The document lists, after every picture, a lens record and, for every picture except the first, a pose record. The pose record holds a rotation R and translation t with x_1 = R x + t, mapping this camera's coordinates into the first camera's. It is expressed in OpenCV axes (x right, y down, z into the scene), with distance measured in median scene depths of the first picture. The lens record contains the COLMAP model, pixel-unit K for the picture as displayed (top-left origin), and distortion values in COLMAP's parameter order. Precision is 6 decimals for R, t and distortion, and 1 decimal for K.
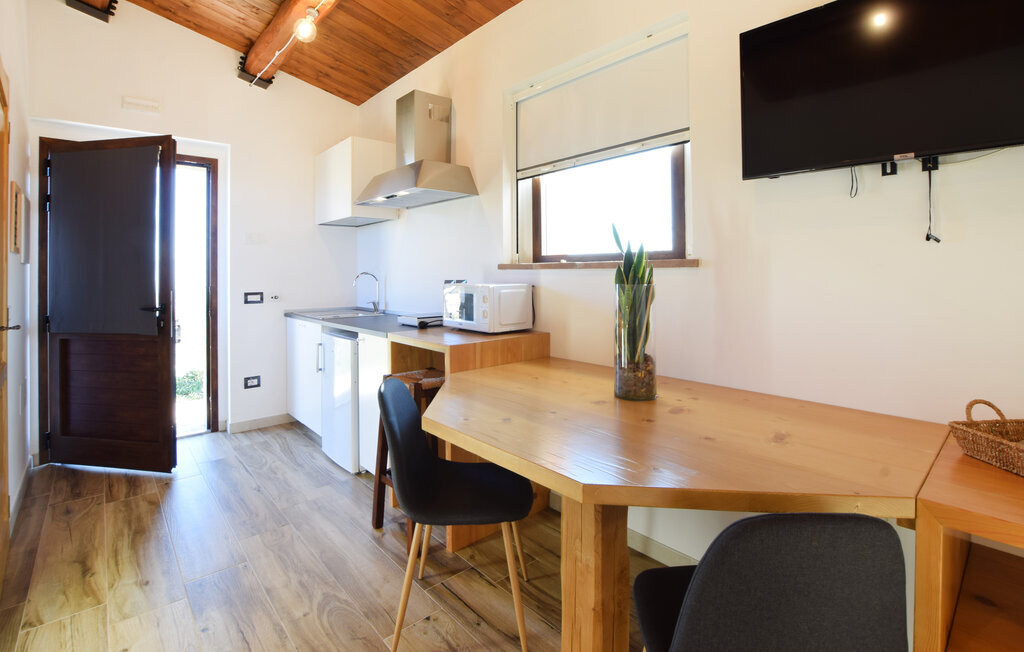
lens RADIAL K [[468.2, 0, 502.0], [0, 468.2, 269.0], [0, 0, 1]] dist [-0.022569, 0.000027]
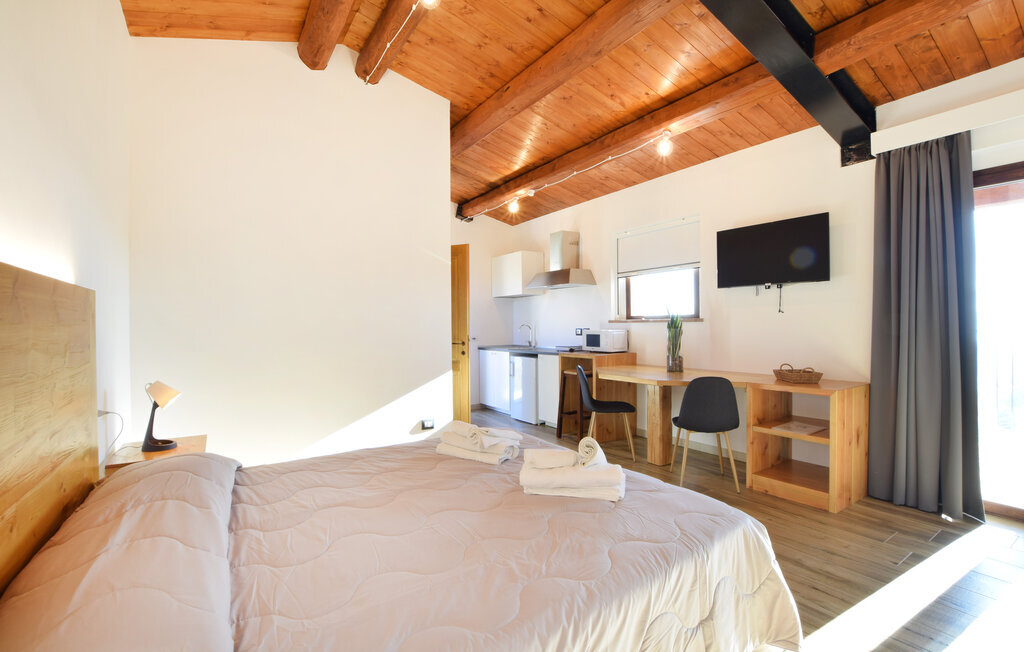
lens RADIAL K [[451.3, 0, 497.7], [0, 451.3, 326.9], [0, 0, 1]] dist [-0.025604, -0.000032]
pose [[0.990421, -0.001684, -0.138068, -0.242773], [0.003005, 0.999952, 0.009357, -0.001481], [0.138045, -0.009683, 0.990379, -1.127752]]
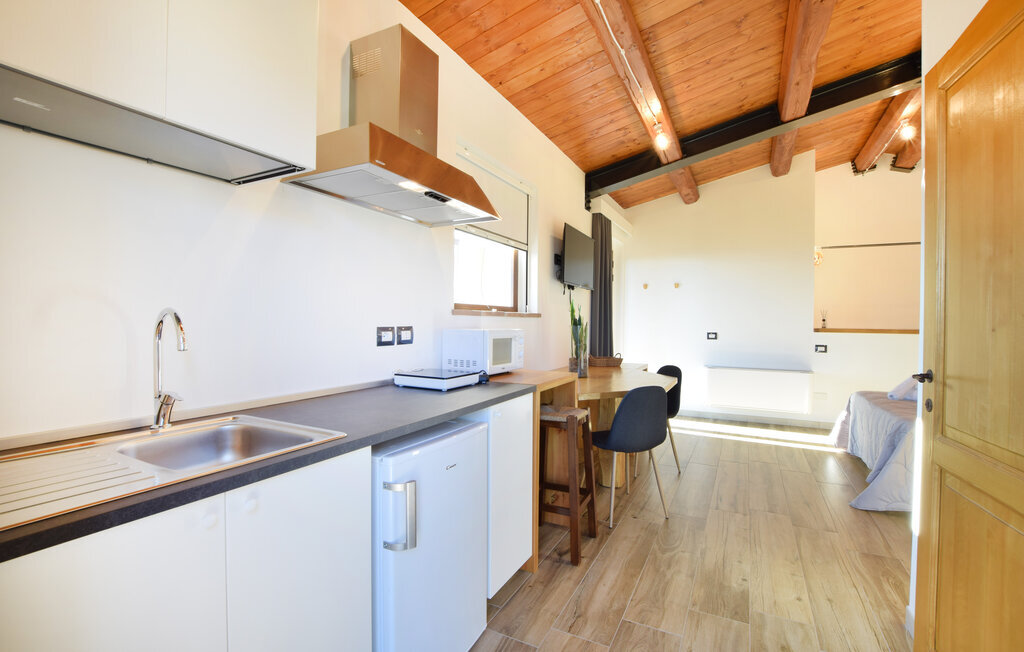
lens RADIAL K [[462.0, 0, 514.3], [0, 462.0, 317.0], [0, 0, 1]] dist [-0.026148, -0.000019]
pose [[-0.379378, 0.008832, 0.925199, -1.089383], [-0.015449, 0.999755, -0.015878, 0.023065], [-0.925113, -0.020317, -0.379149, 1.427347]]
